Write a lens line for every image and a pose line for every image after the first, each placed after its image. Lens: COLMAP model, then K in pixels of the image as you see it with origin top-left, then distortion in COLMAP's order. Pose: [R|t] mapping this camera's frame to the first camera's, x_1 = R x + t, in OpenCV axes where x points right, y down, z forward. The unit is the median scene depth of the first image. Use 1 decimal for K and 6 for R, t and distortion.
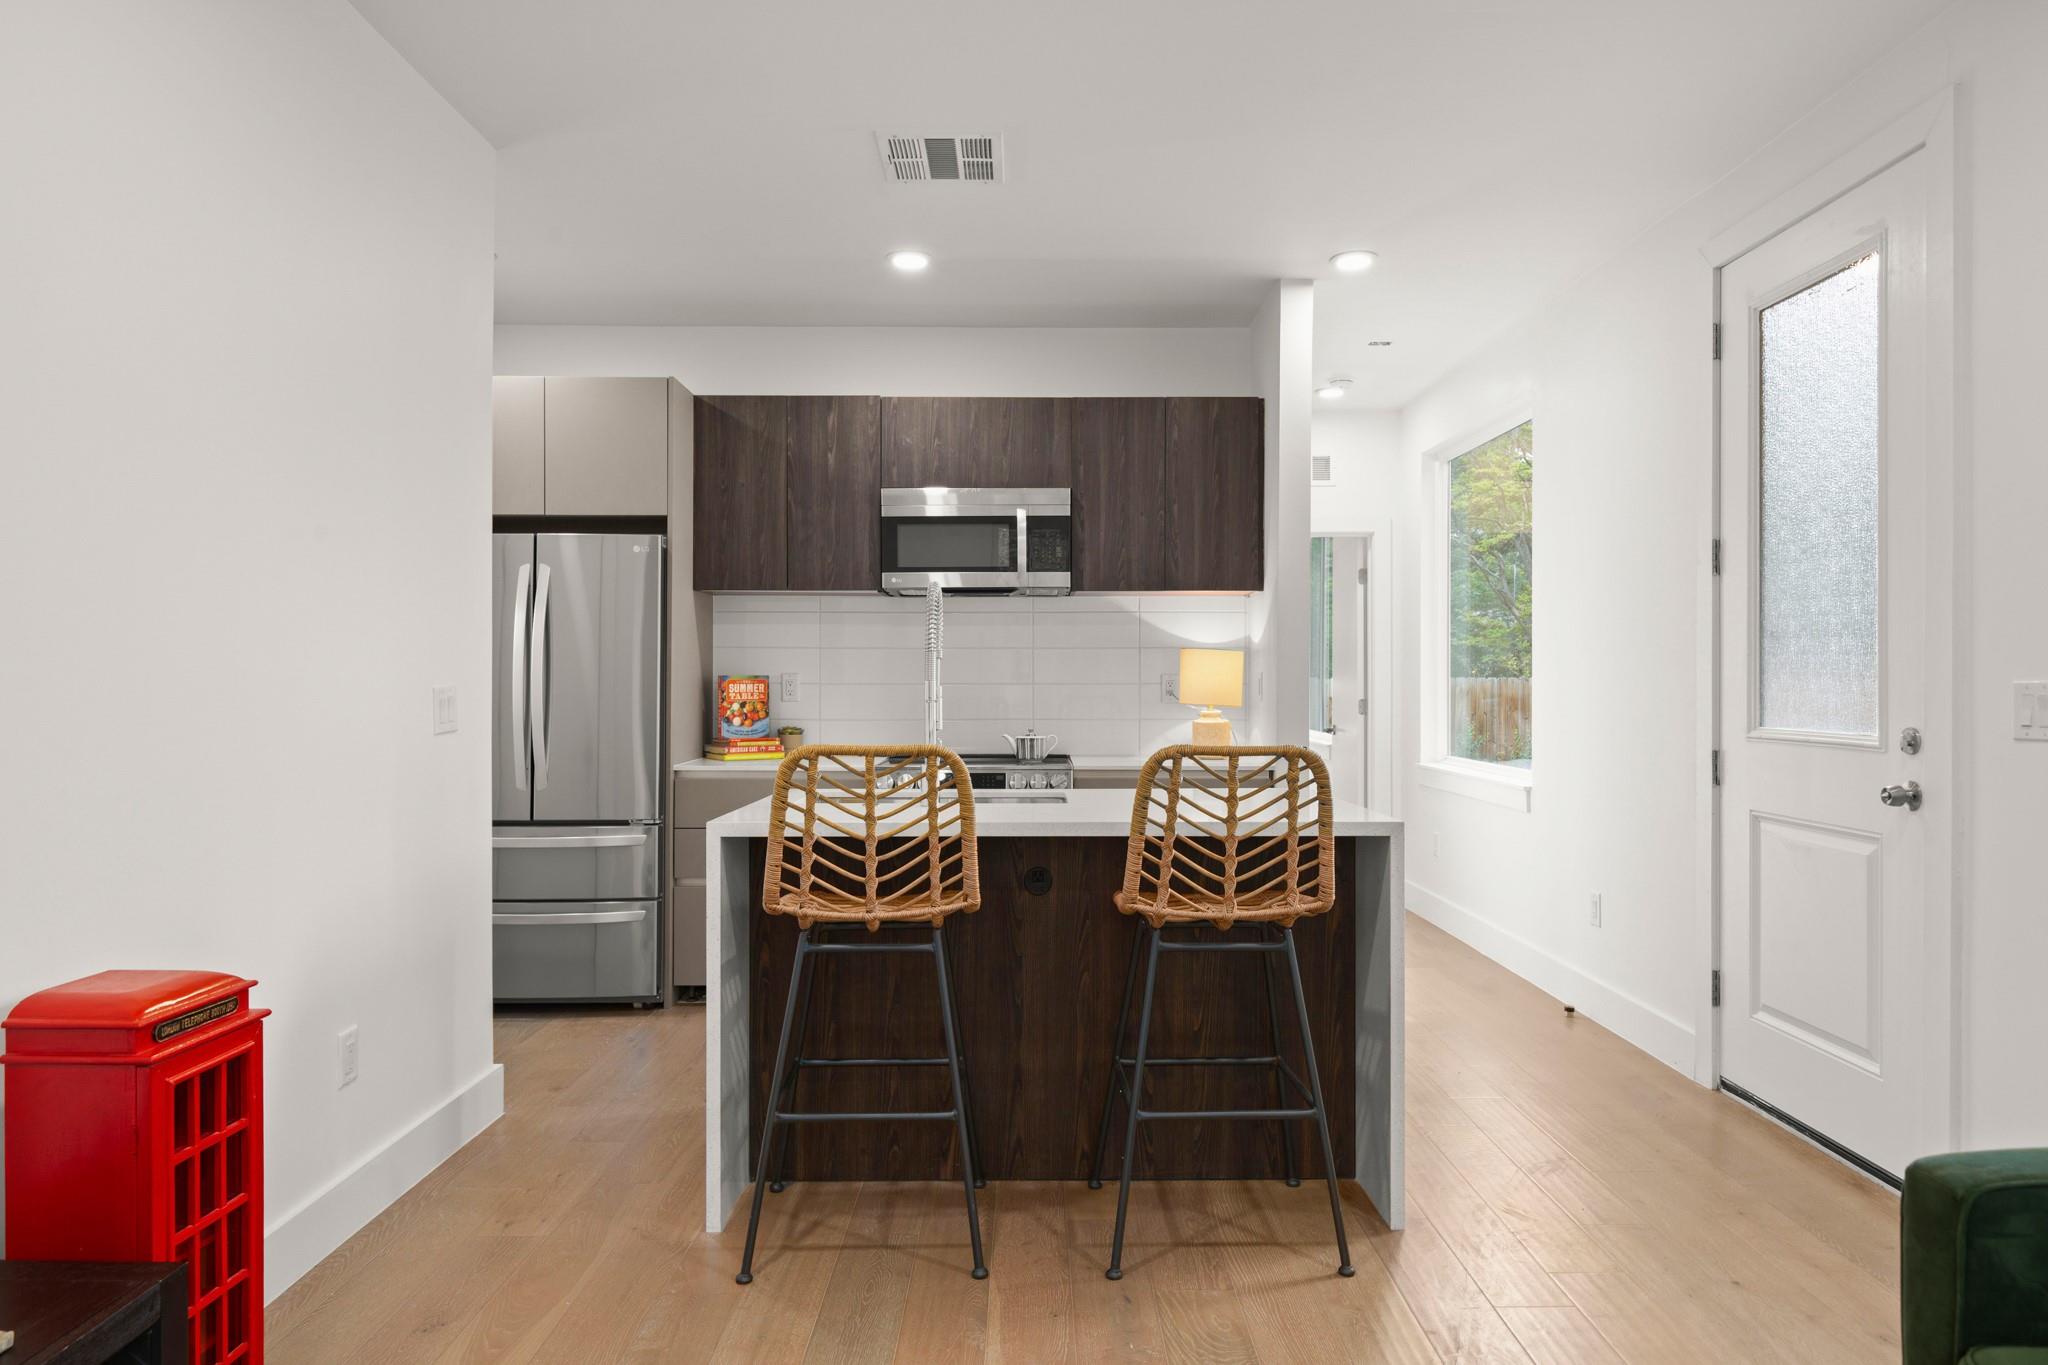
lens RADIAL K [[1289.1, 0, 1025.0], [0, 1289.1, 671.2], [0, 0, 1]] dist [0.005809, 0.000325]
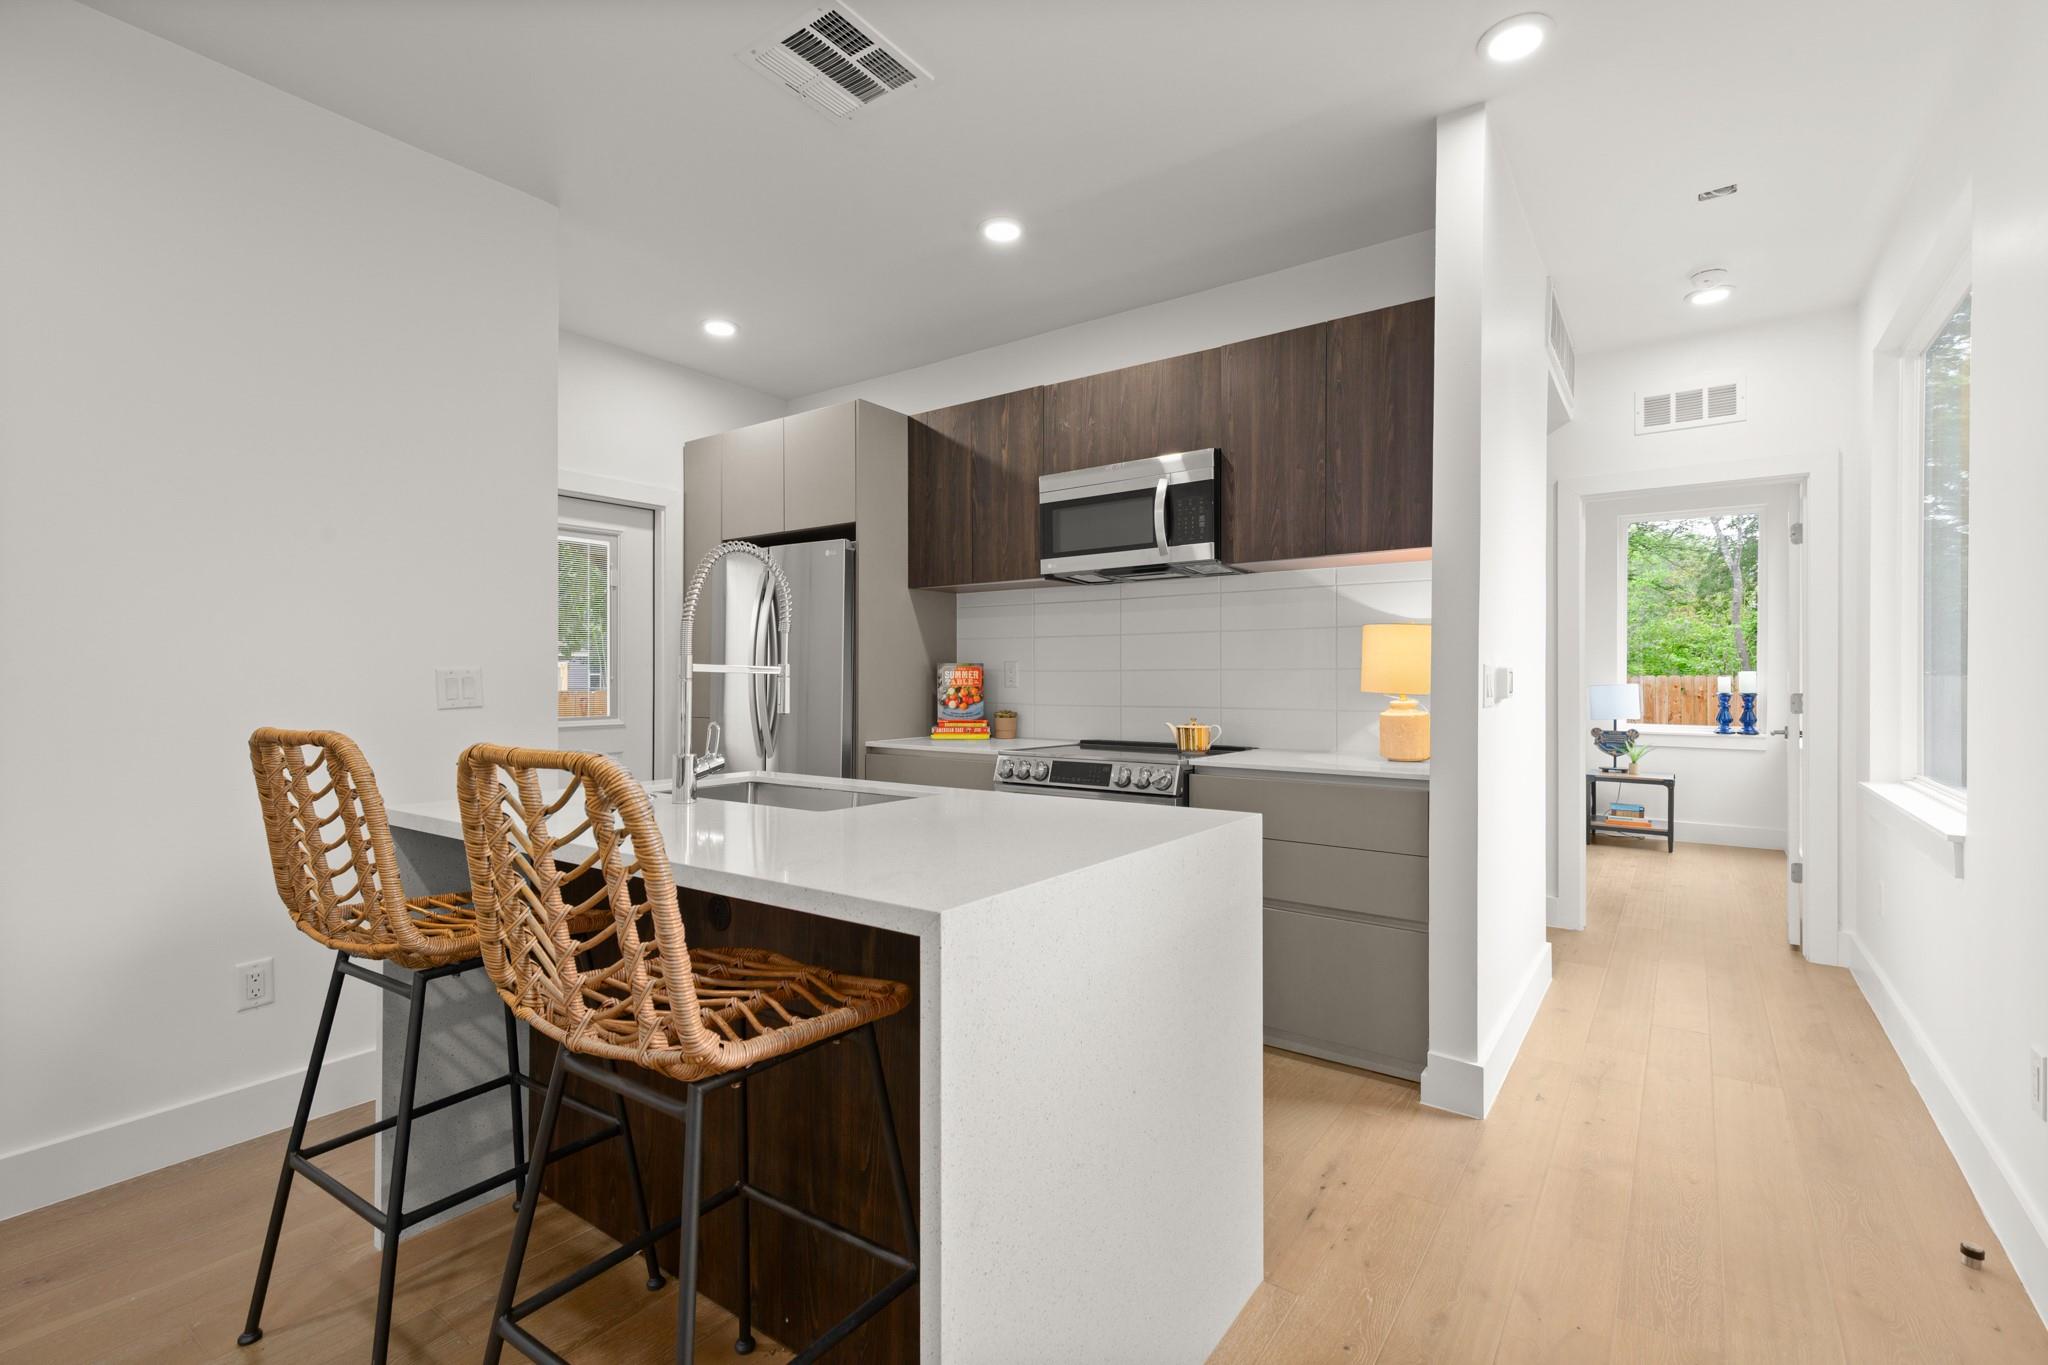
lens RADIAL K [[906.9, 0, 1024.0], [0, 906.9, 682.5], [0, 0, 1]] dist [0.003195, 0.000445]
pose [[0.810735, 0.002638, -0.585407, 0.298098], [0.002664, 0.999963, 0.008196, 0.014294], [0.585407, -0.008204, 0.810698, 0.417439]]
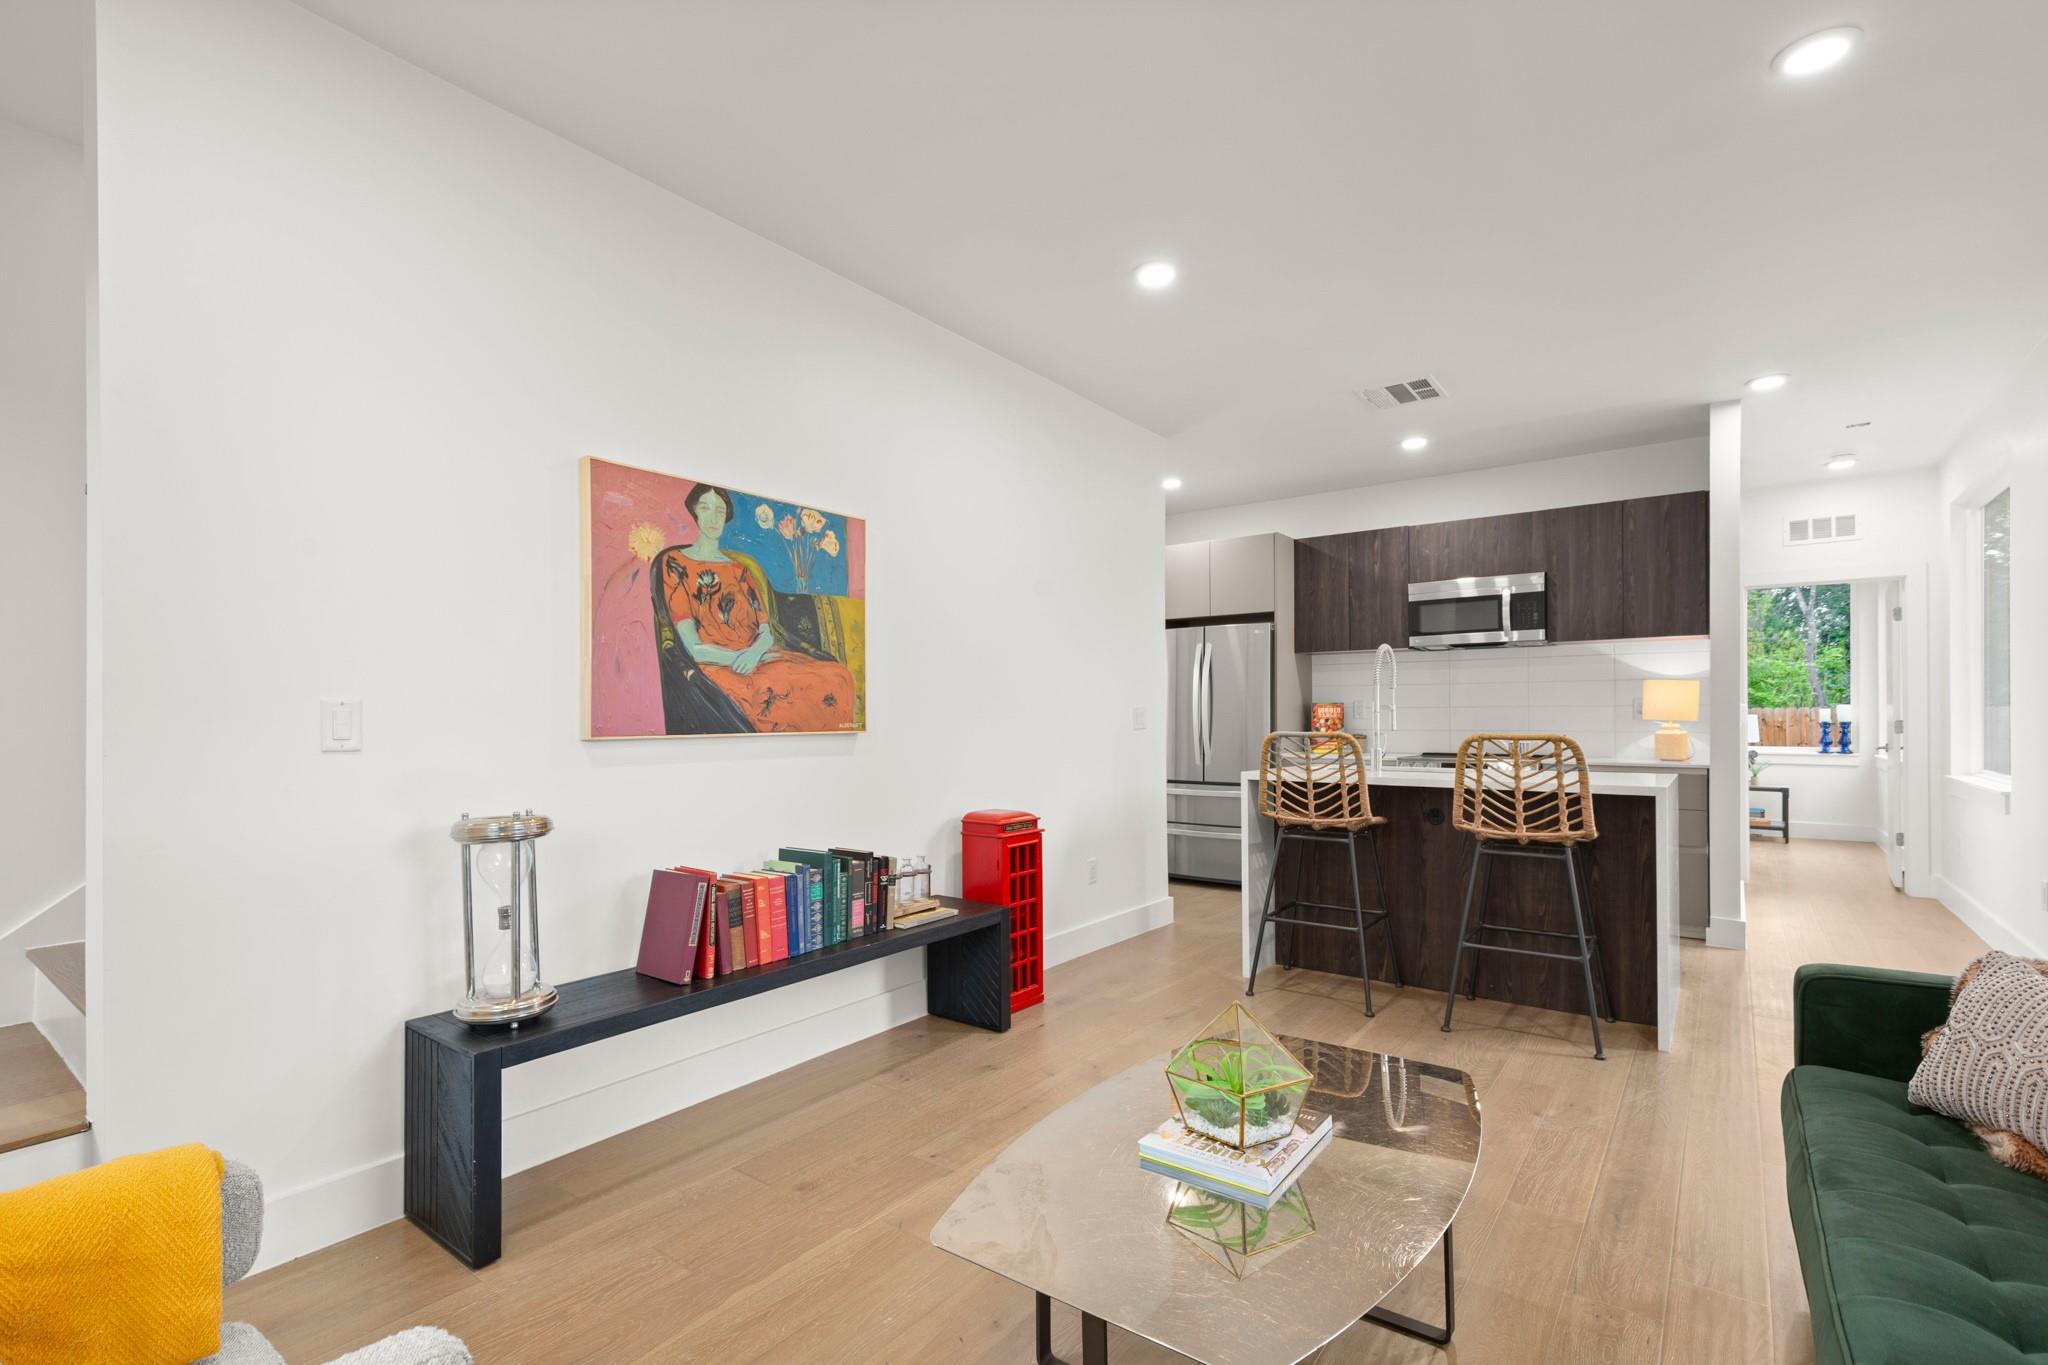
lens RADIAL K [[916.6, 0, 1021.7], [0, 916.6, 712.8], [0, 0, 1]] dist [-0.000573, -0.000659]
pose [[0.794925, -0.003963, -0.606695, 0.195926], [0.007187, 0.999970, 0.002885, 0.010631], [0.606665, -0.006654, 0.794930, -0.190717]]
